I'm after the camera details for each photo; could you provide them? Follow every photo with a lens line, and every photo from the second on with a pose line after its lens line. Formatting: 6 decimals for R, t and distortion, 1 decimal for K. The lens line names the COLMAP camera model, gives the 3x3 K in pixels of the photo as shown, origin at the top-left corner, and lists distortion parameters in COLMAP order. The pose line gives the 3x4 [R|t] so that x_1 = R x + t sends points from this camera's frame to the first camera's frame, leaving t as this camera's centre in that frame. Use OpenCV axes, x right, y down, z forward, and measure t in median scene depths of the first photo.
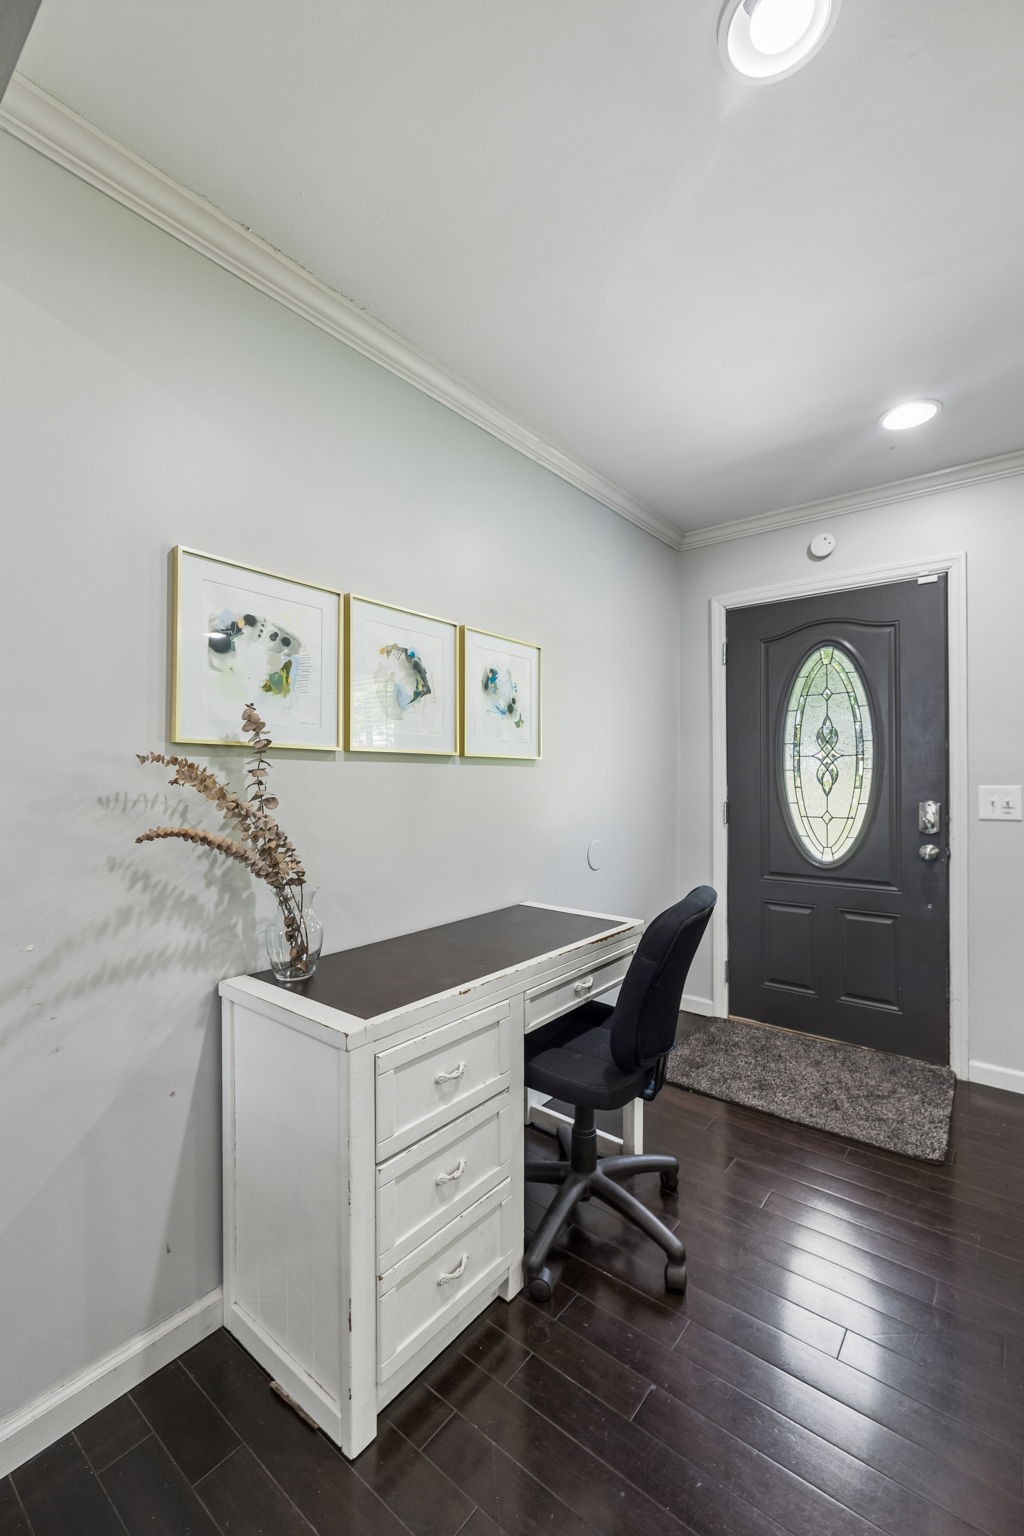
lens RADIAL K [[642.3, 0, 514.1], [0, 642.3, 775.9], [0, 0, 1]] dist [-0.001433, -0.000343]
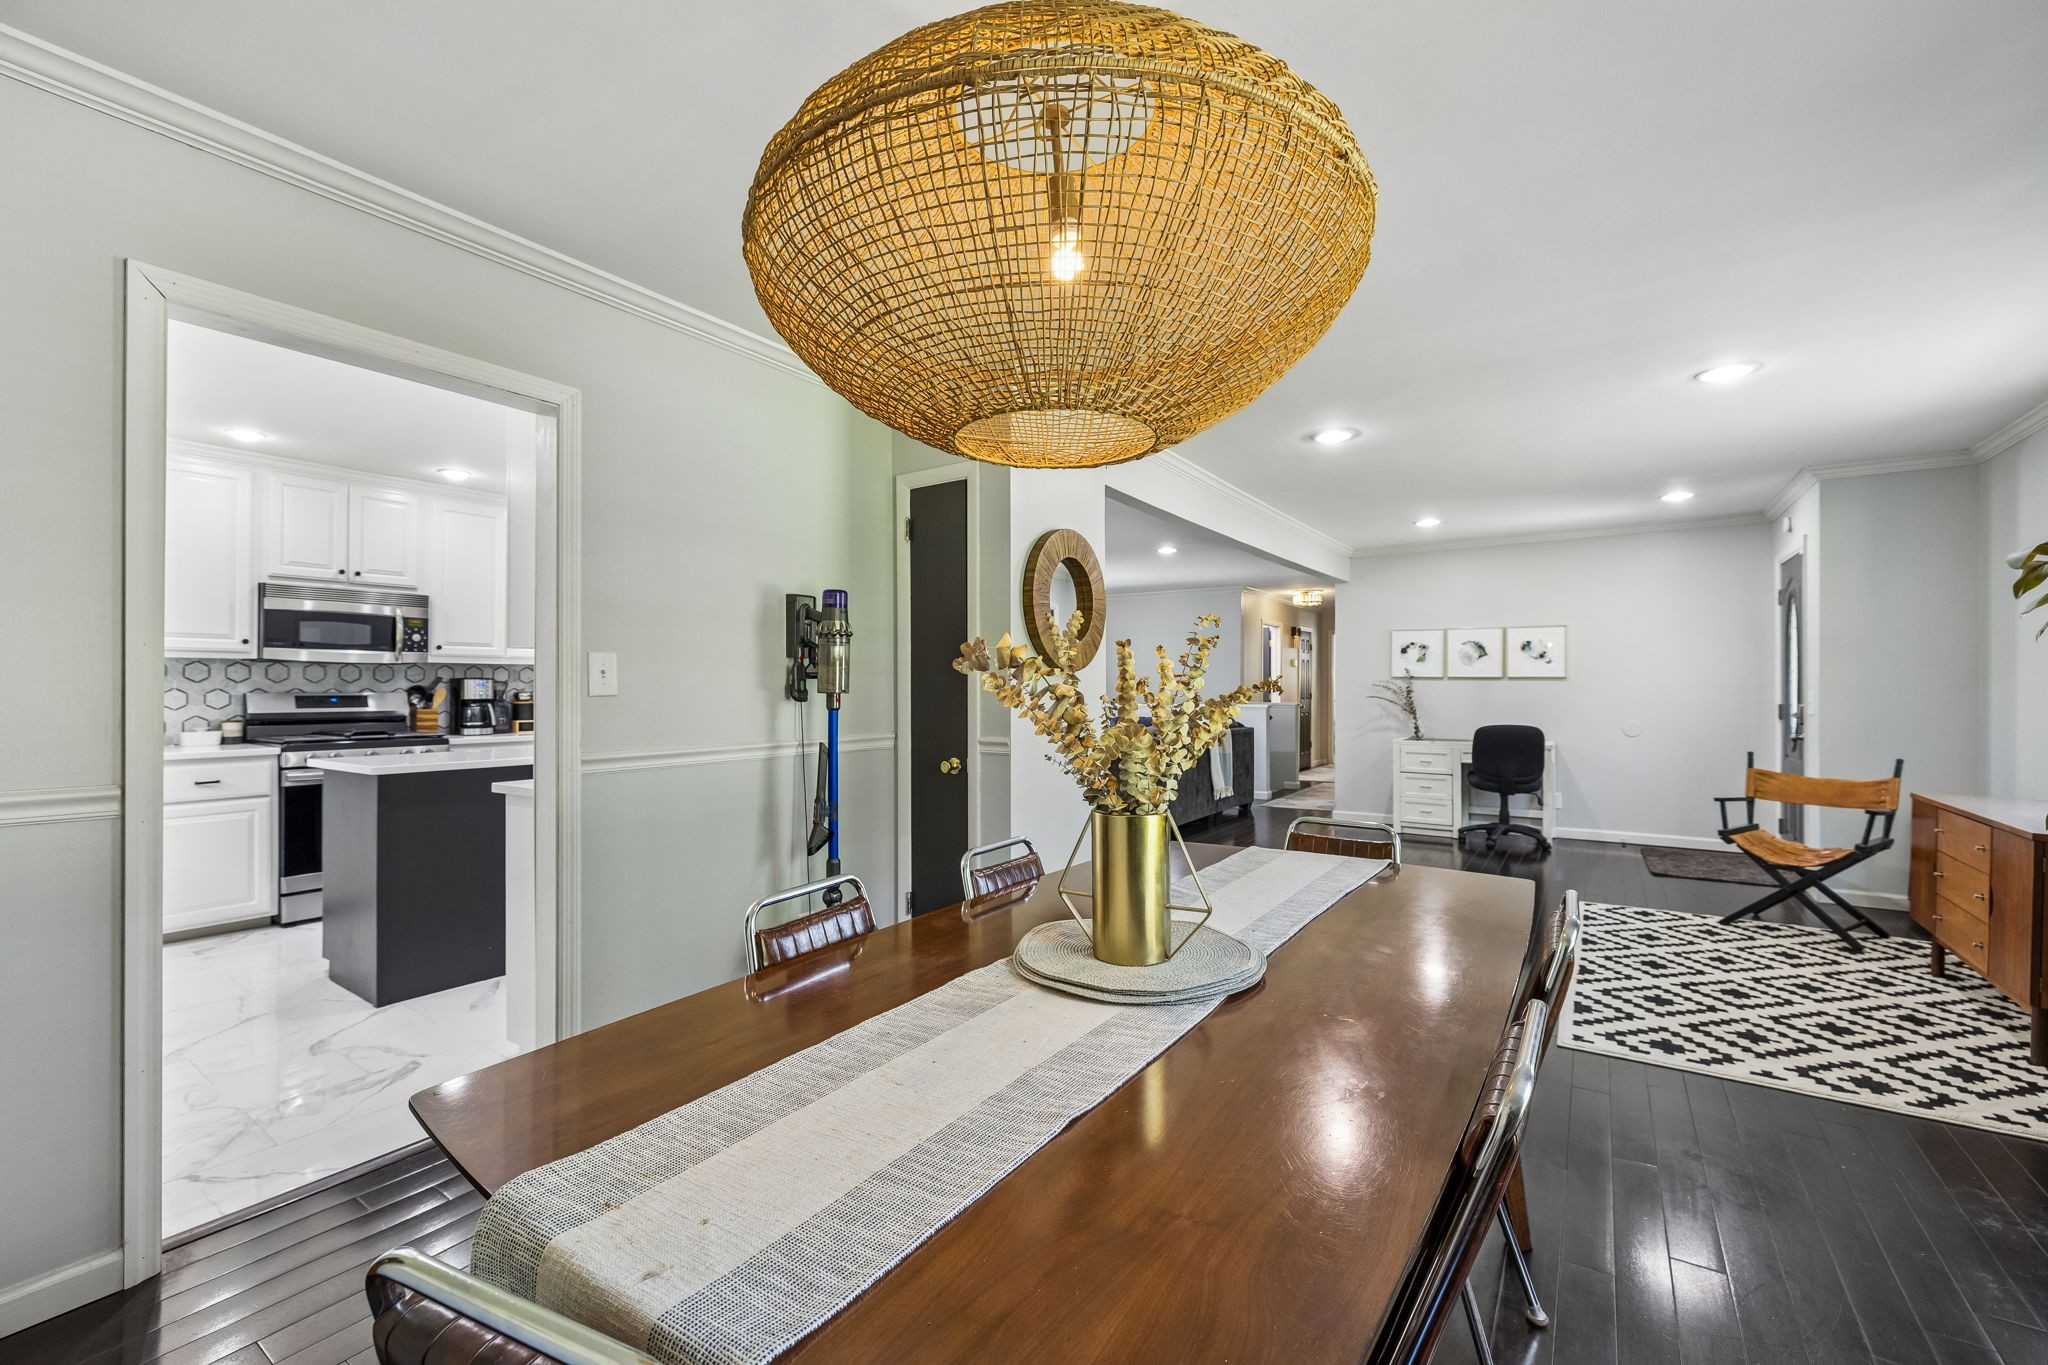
lens RADIAL K [[856.3, 0, 1026.6], [0, 856.3, 688.2], [0, 0, 1]] dist [-0.001433, -0.000343]
pose [[0.089769, 0.001914, -0.995961, 4.164655], [-0.002175, 0.999996, 0.001726, 0.013211], [0.995960, 0.002011, 0.089773, -1.614300]]
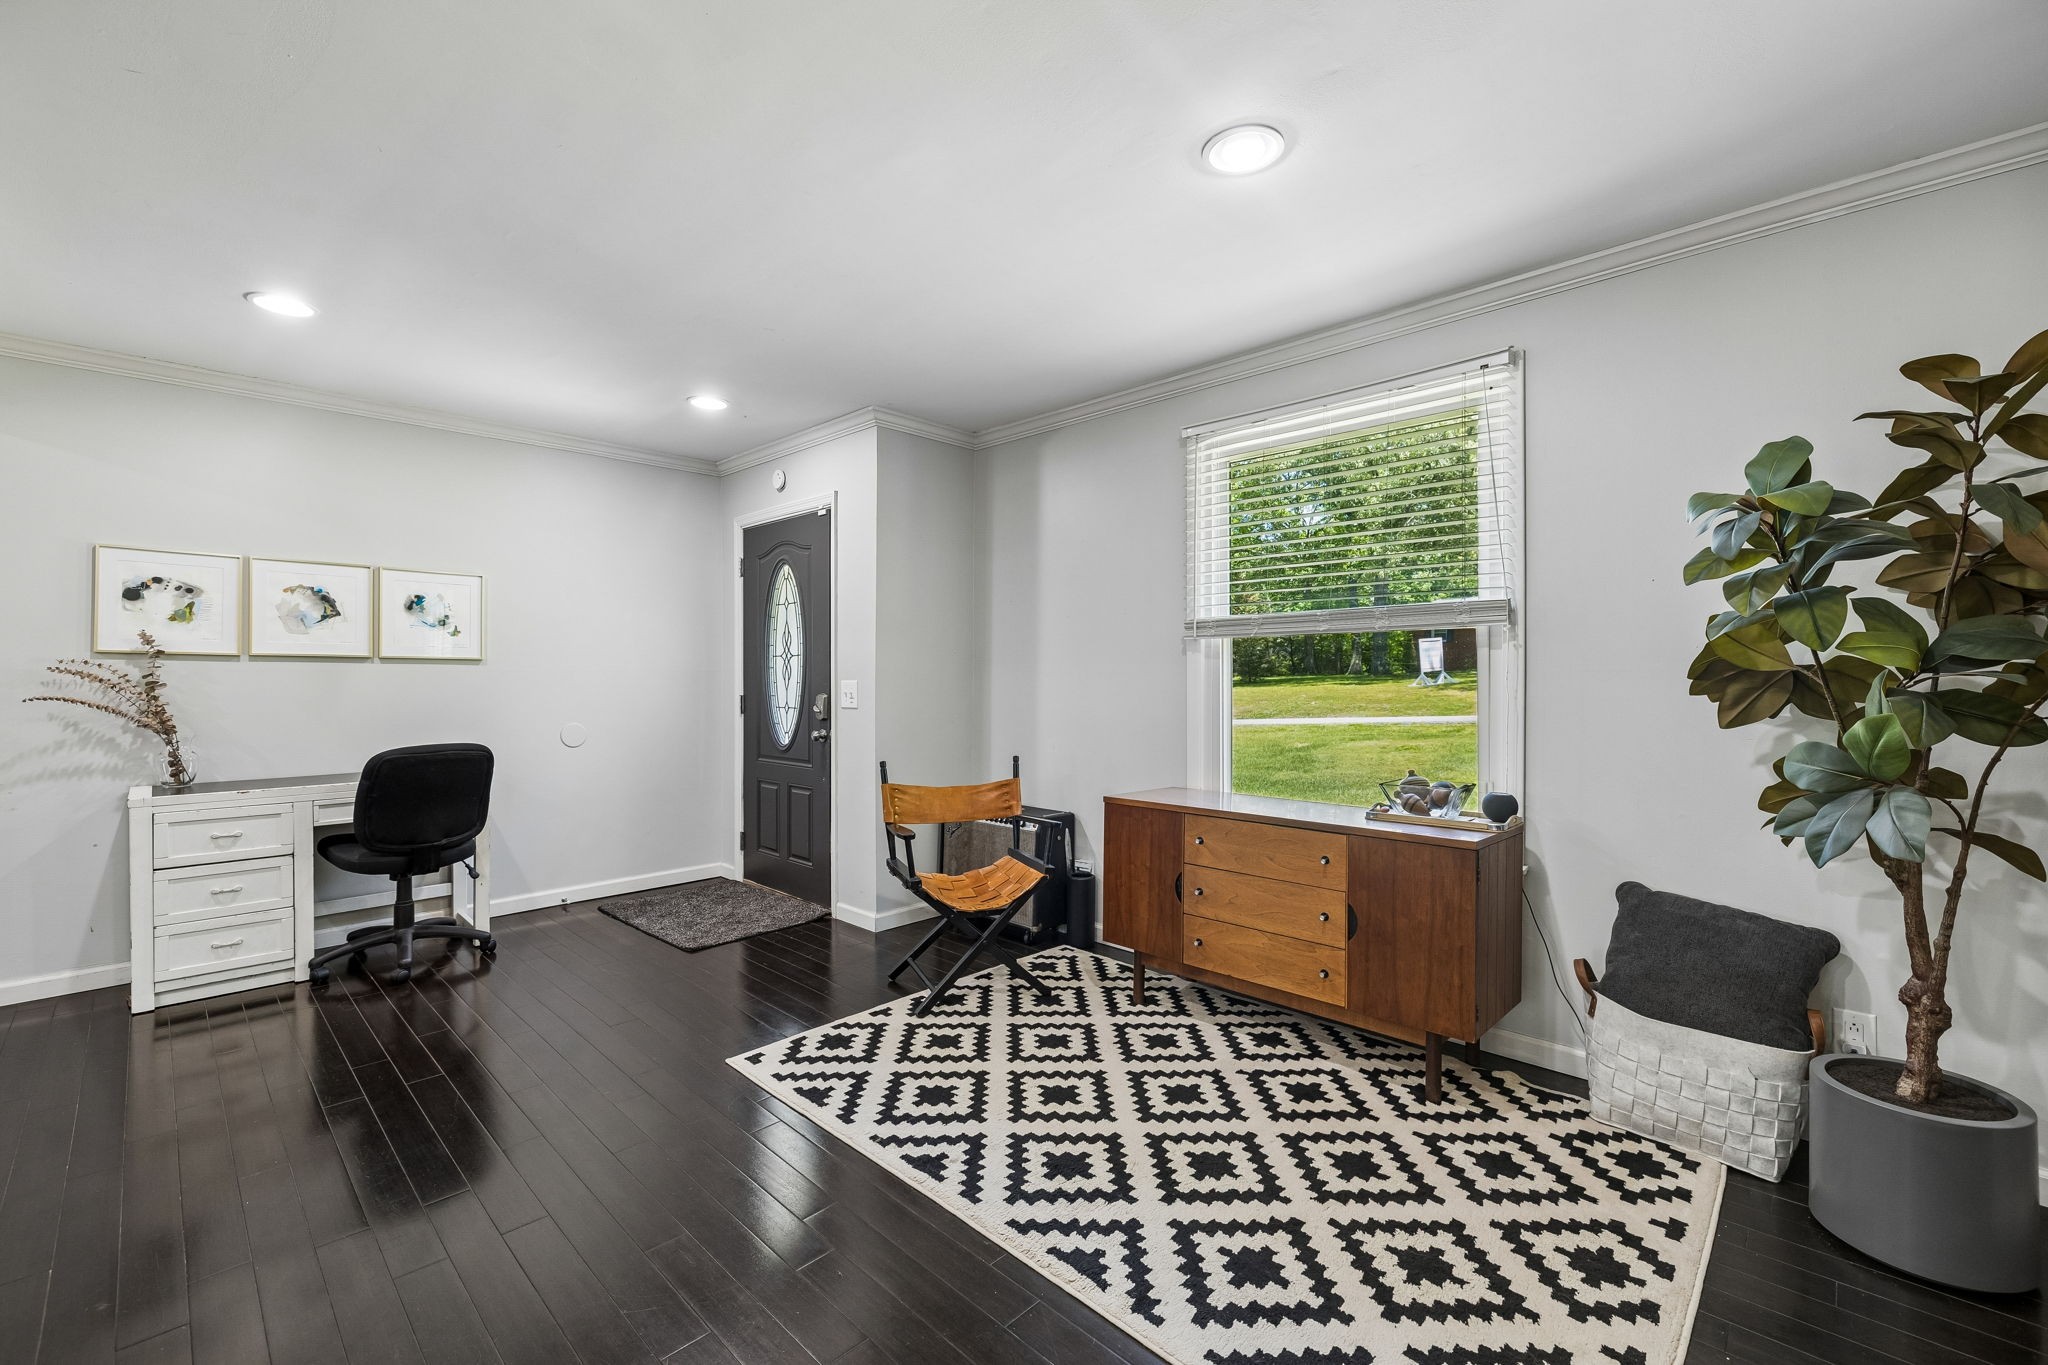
lens RADIAL K [[856.3, 0, 1019.6], [0, 856.3, 680.3], [0, 0, 1]] dist [-0.001433, -0.000343]
pose [[0.995187, -0.000098, -0.097991, 2.011167], [0.000296, 0.999998, 0.002005, 0.020939], [0.097990, -0.002024, 0.995185, -1.001459]]
